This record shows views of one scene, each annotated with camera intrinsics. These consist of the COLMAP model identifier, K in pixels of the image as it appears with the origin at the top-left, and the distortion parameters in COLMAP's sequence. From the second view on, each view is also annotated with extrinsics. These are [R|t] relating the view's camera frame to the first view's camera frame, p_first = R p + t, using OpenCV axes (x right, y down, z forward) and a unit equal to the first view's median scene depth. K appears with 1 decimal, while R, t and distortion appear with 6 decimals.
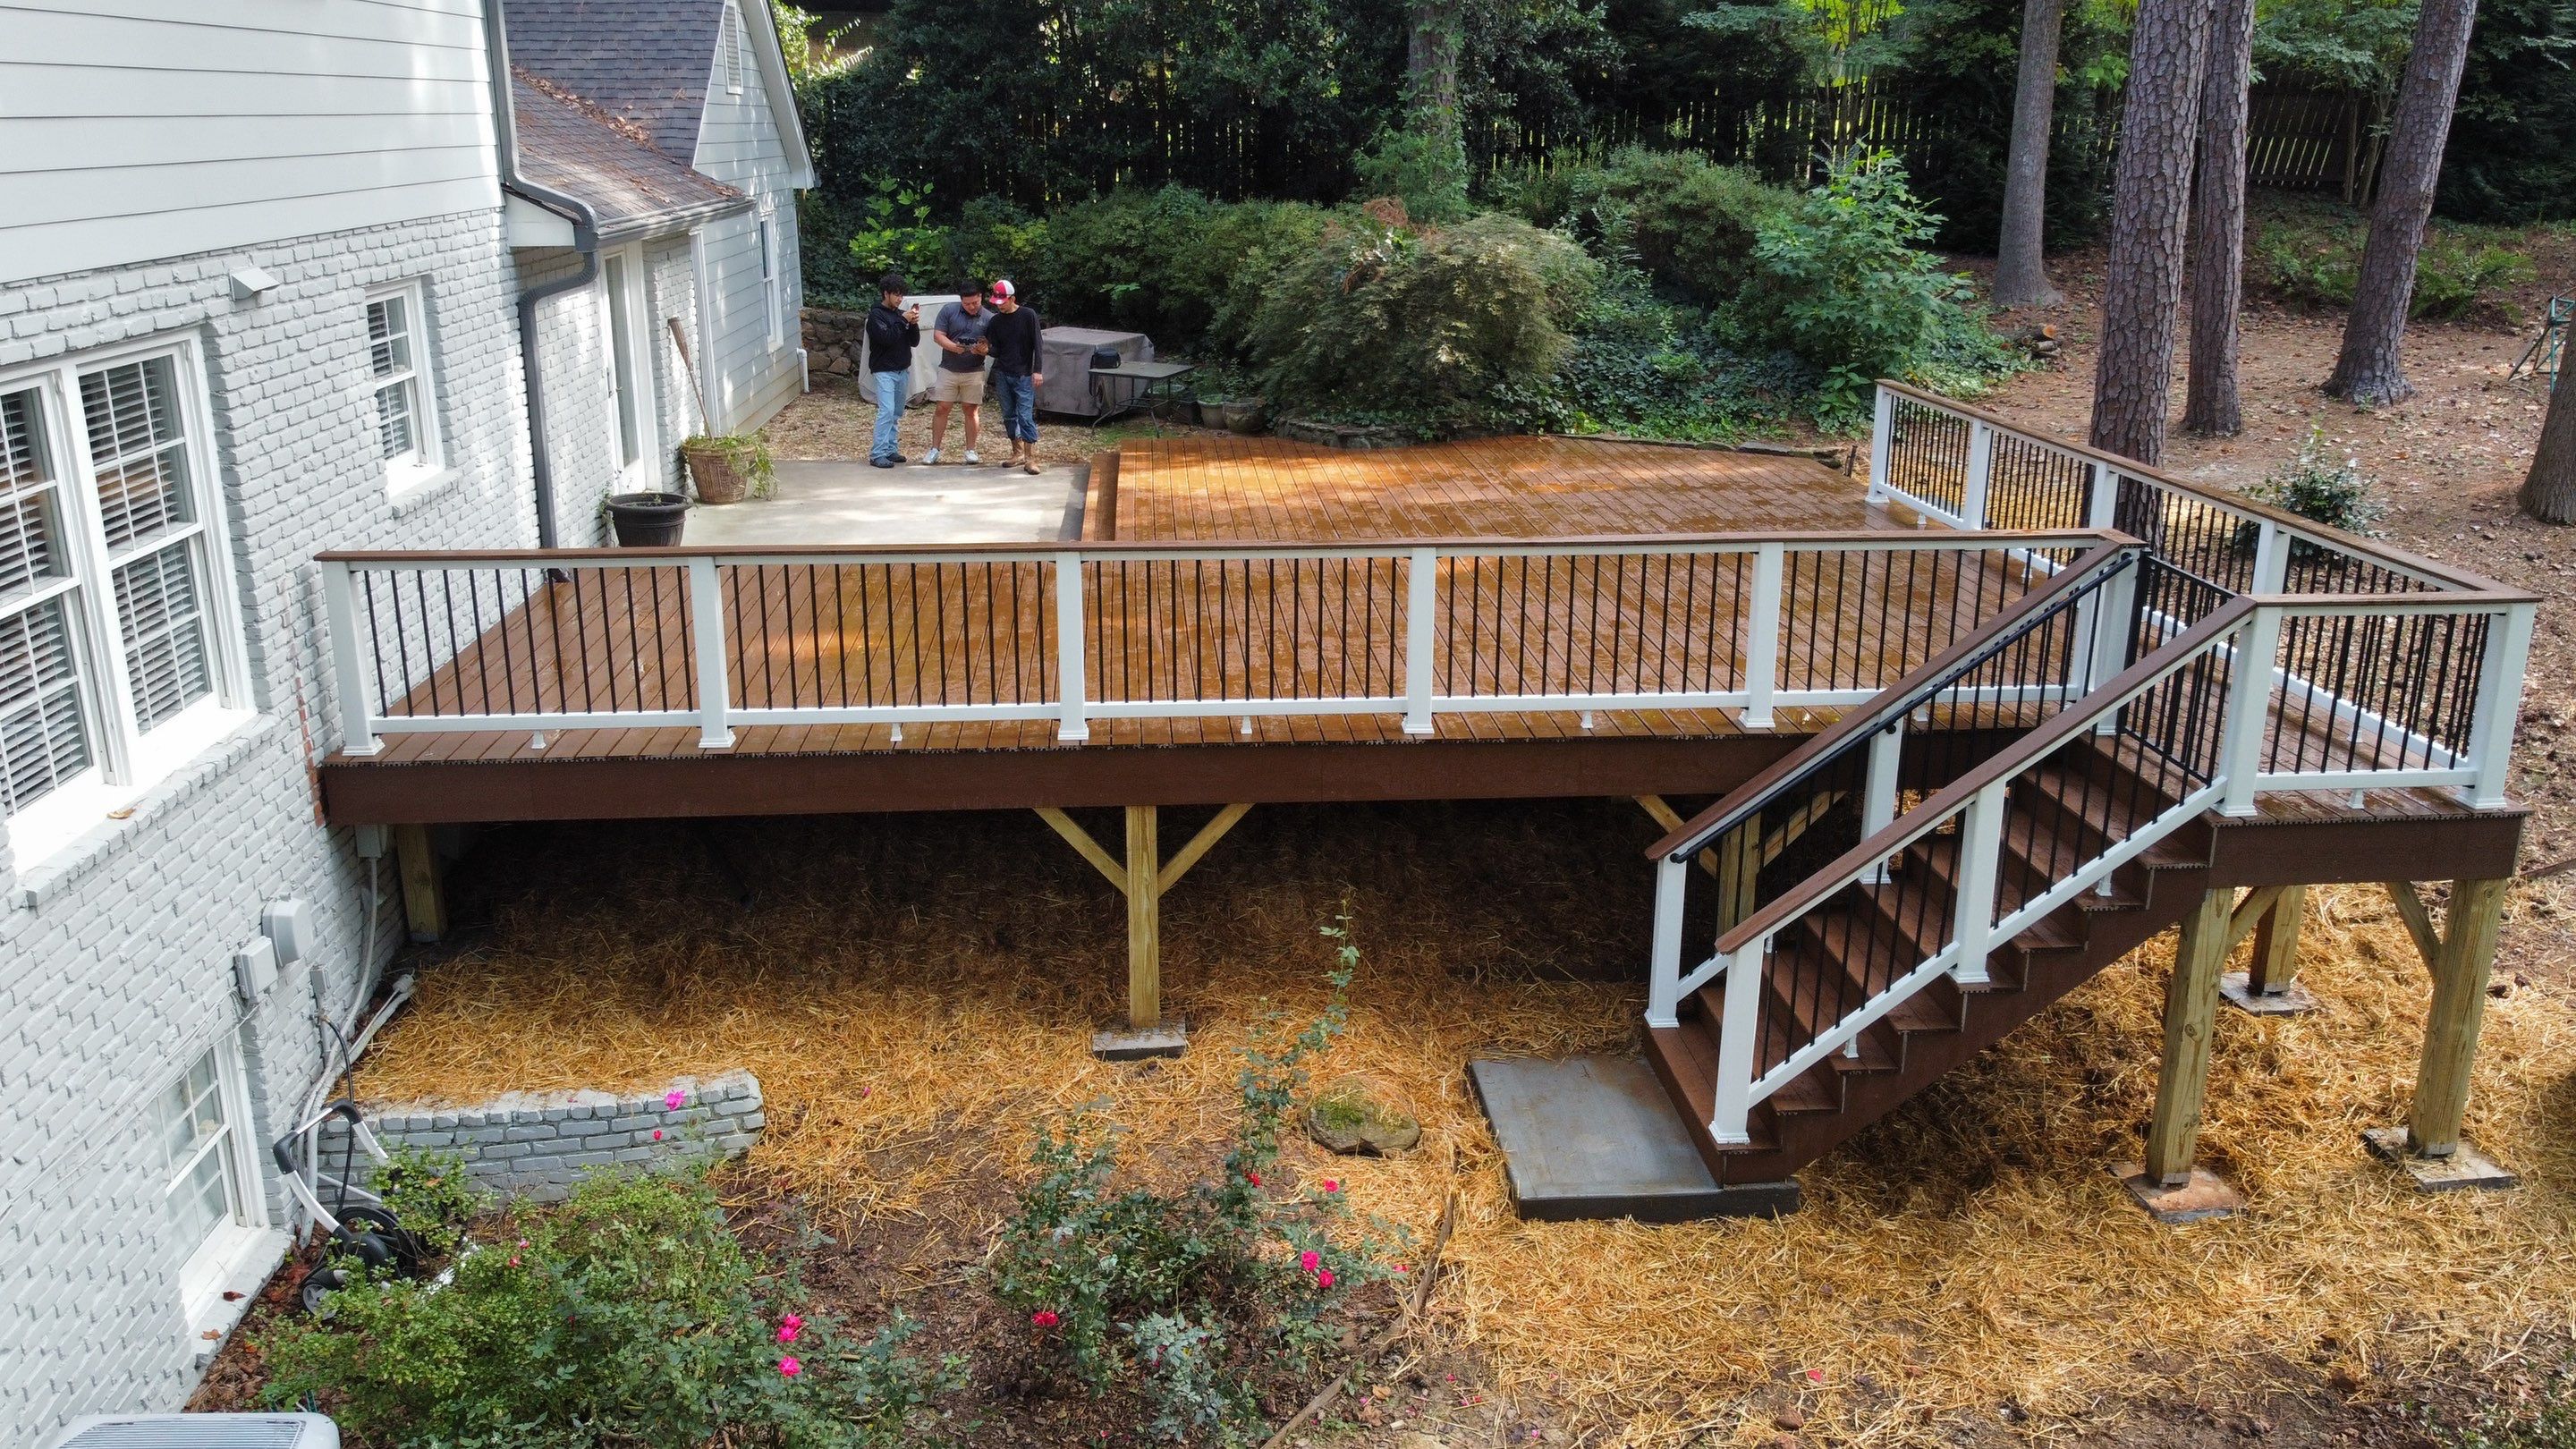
lens RADIAL K [[1959.2, 0, 1278.8], [0, 1959.2, 711.2], [0, 0, 1]] dist [-0.001648, -0.004428]
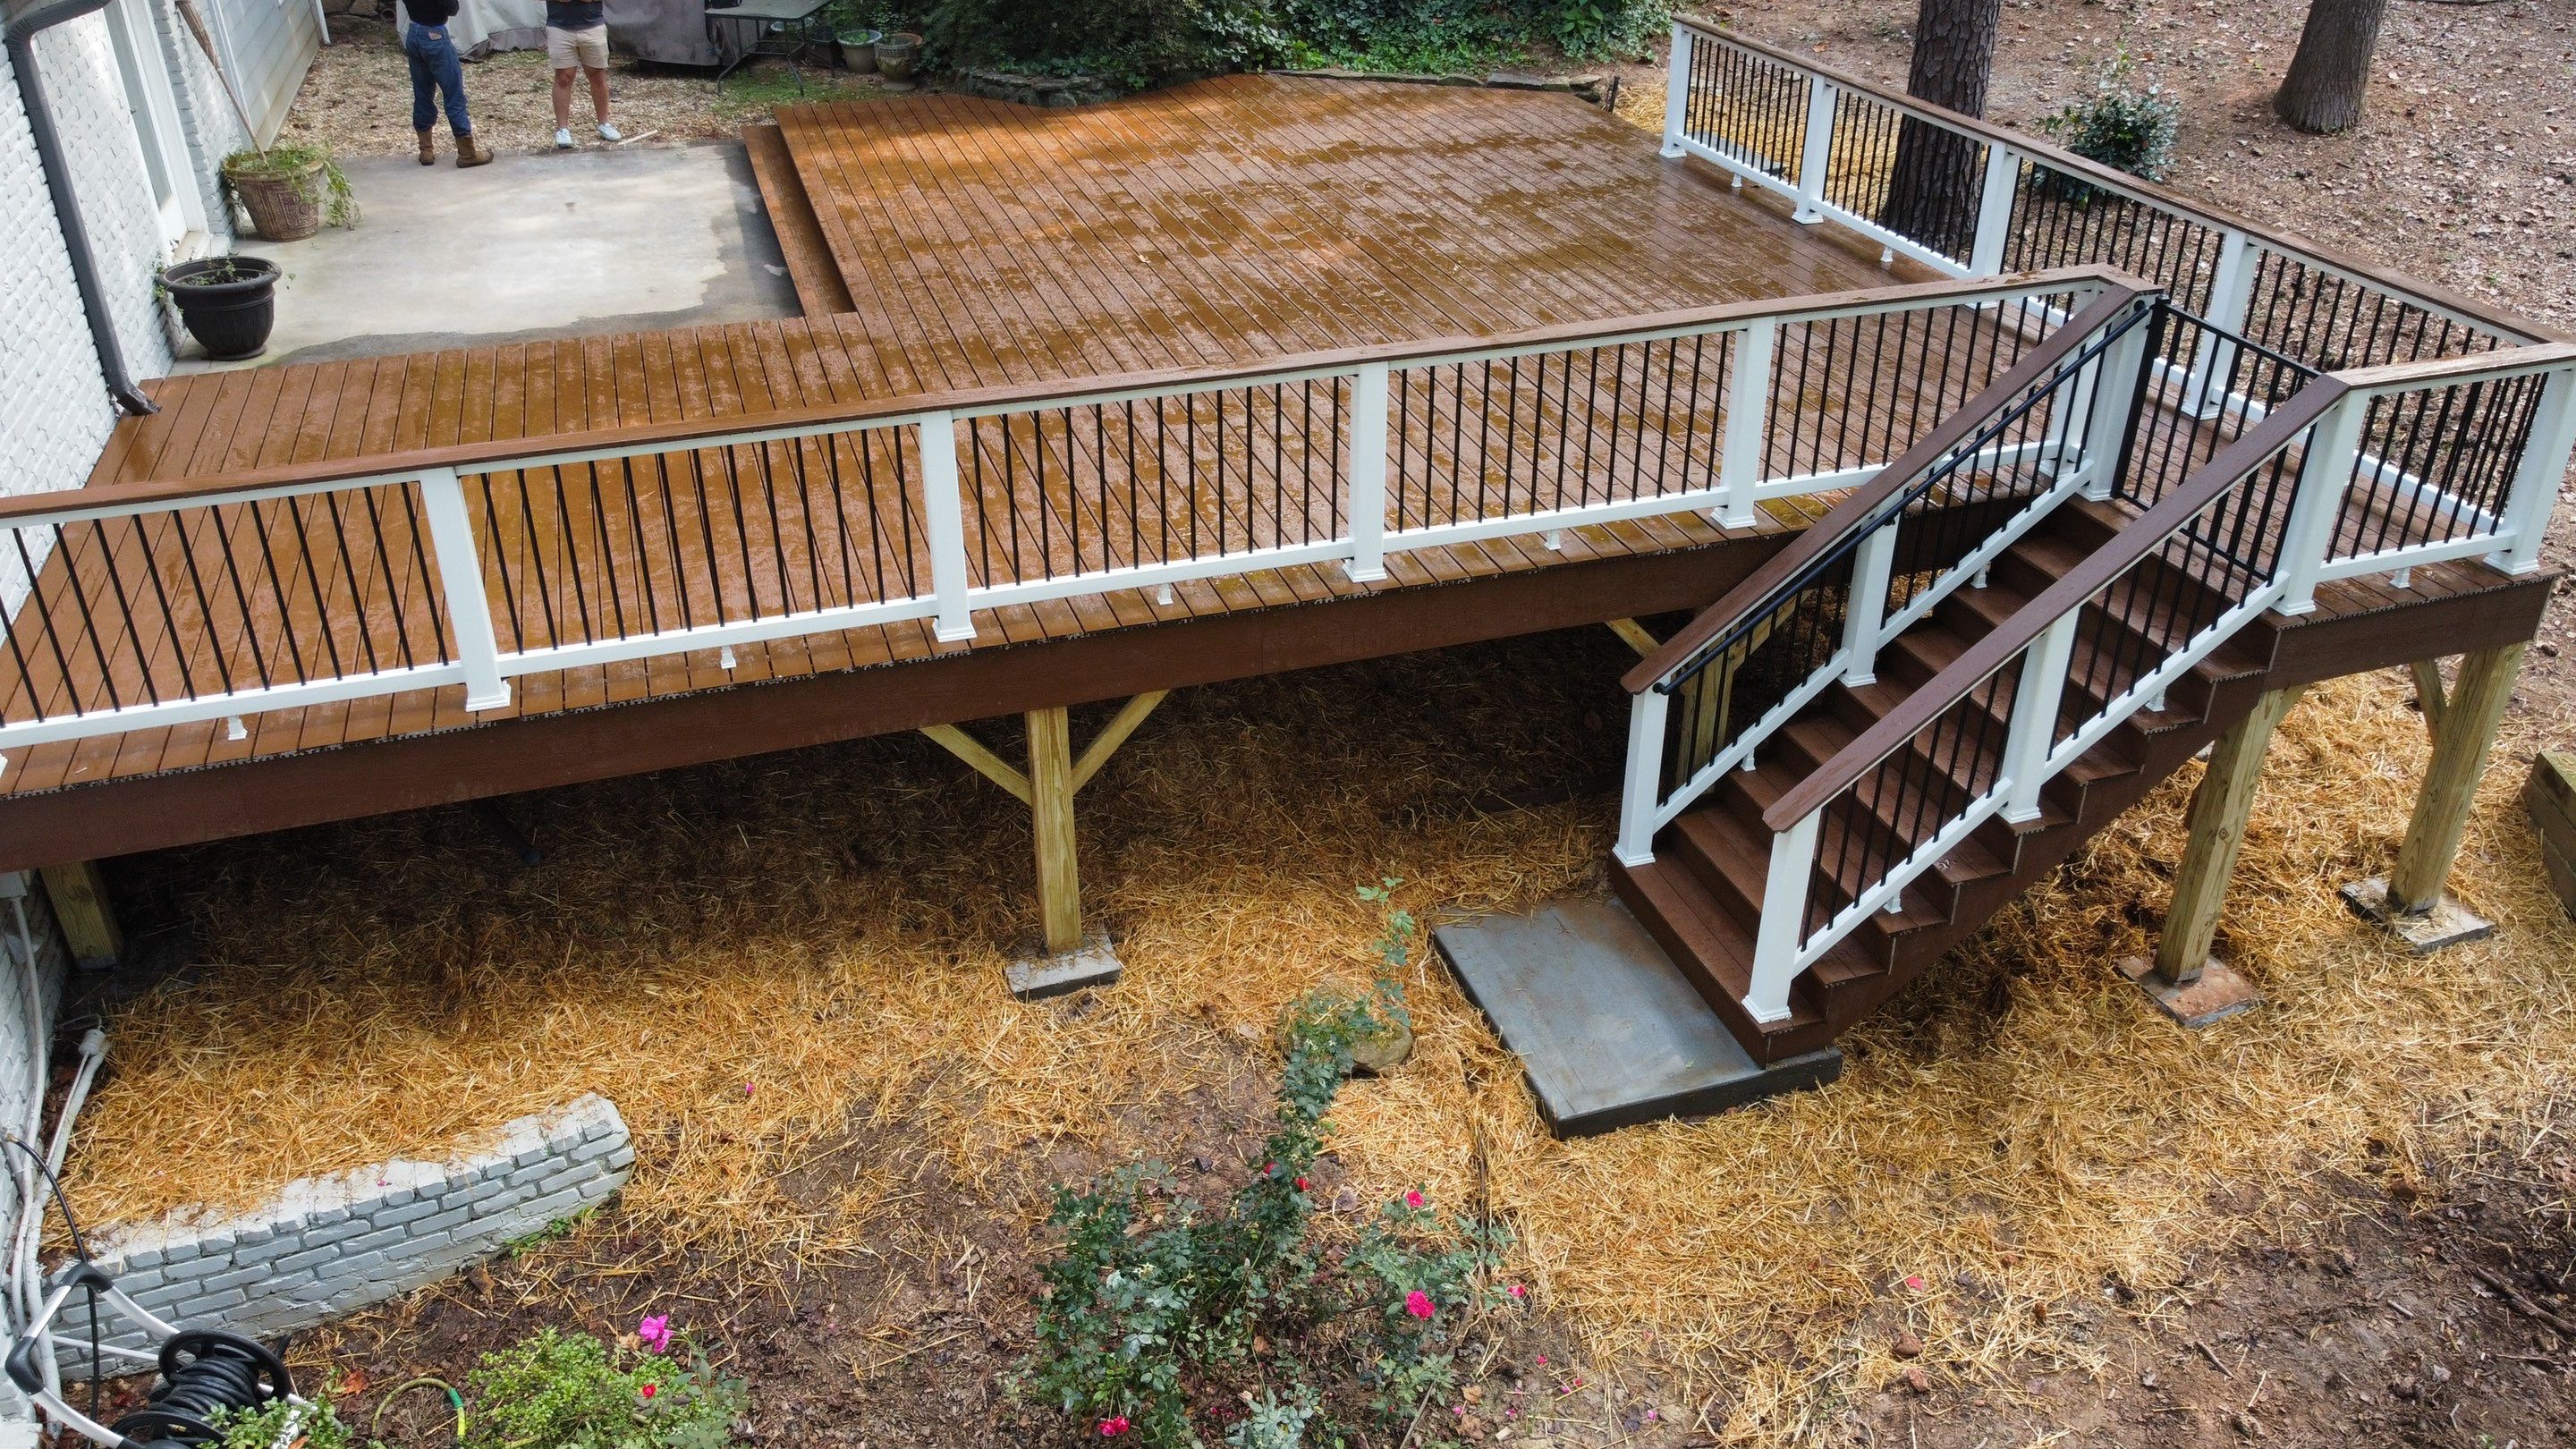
lens RADIAL K [[1959.2, 0, 1278.8], [0, 1959.2, 711.2], [0, 0, 1]] dist [-0.001648, -0.004428]
pose [[0.970842, -0.122195, 0.206238, -0.150156], [0.072786, 0.969971, 0.232073, -0.136036], [-0.228403, -0.210295, 0.950583, 0.213864]]
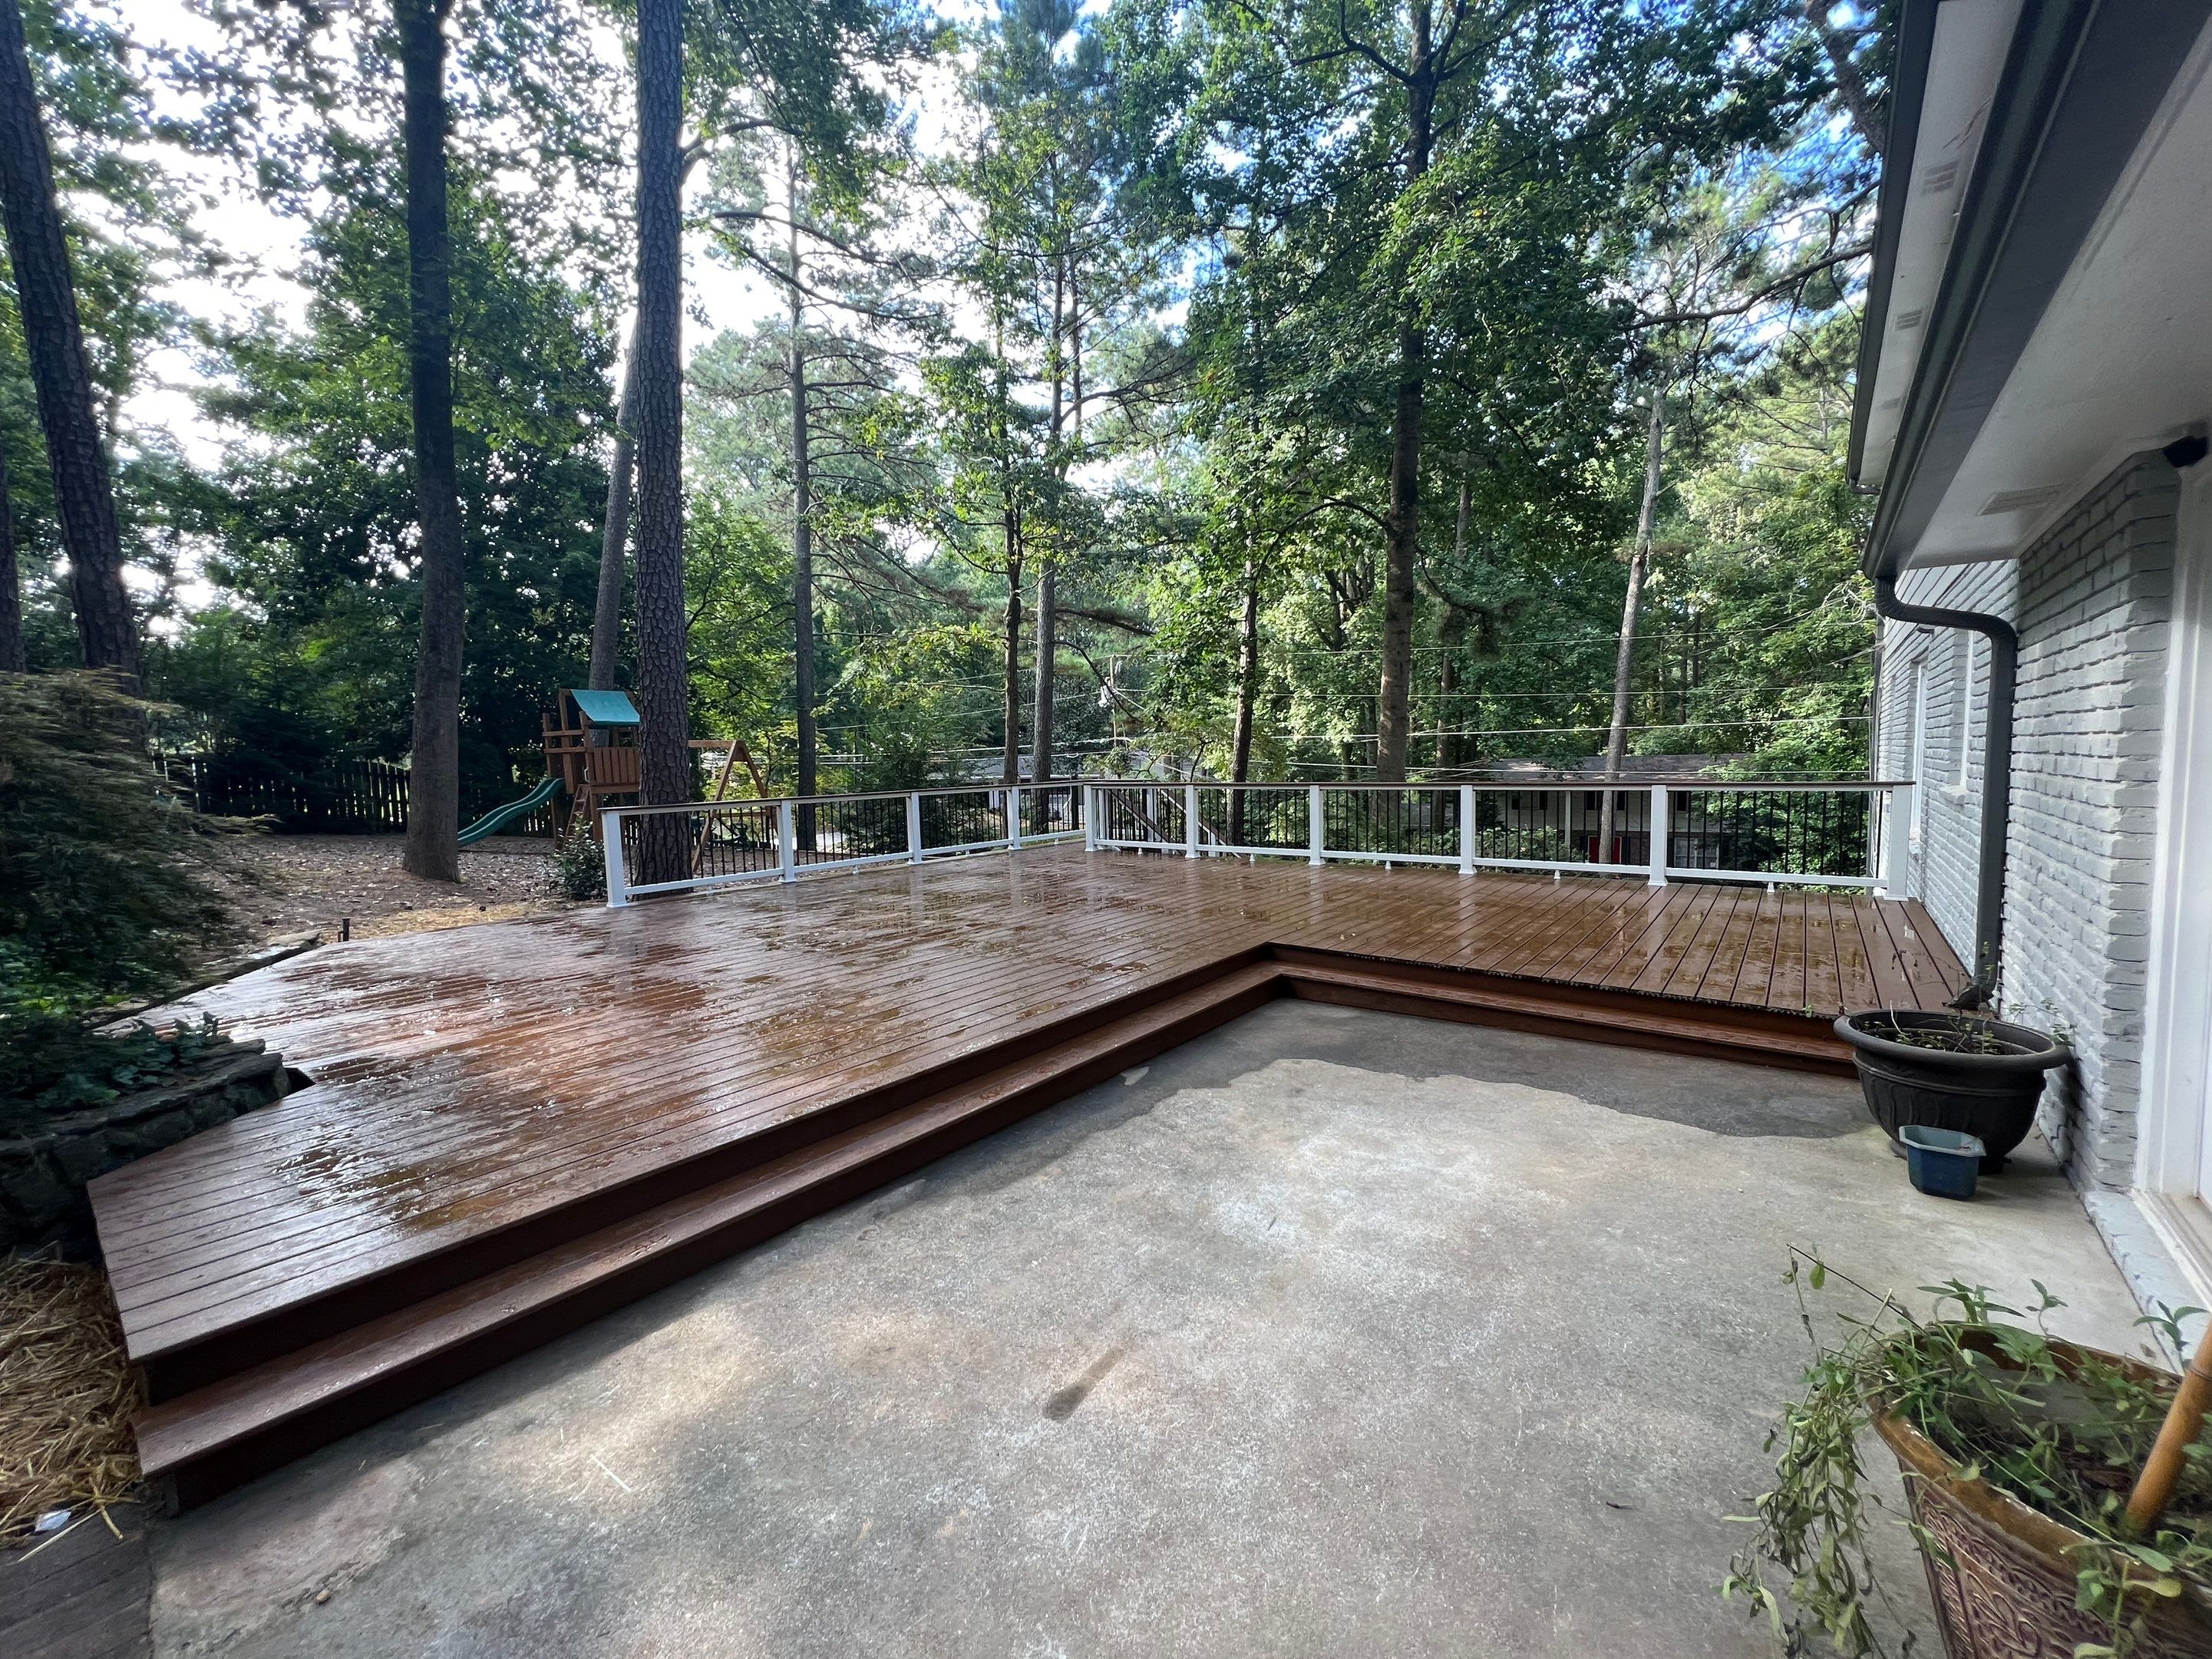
lens RADIAL K [[885.2, 0, 1106.0], [0, 885.2, 829.5], [0, 0, 1]] dist [-0.000435, 0.000343]
pose [[-0.735351, -0.060685, 0.674964, -0.458094], [0.198712, 0.932896, 0.300365, -0.399710], [-0.647898, 0.354997, -0.673947, 1.838098]]
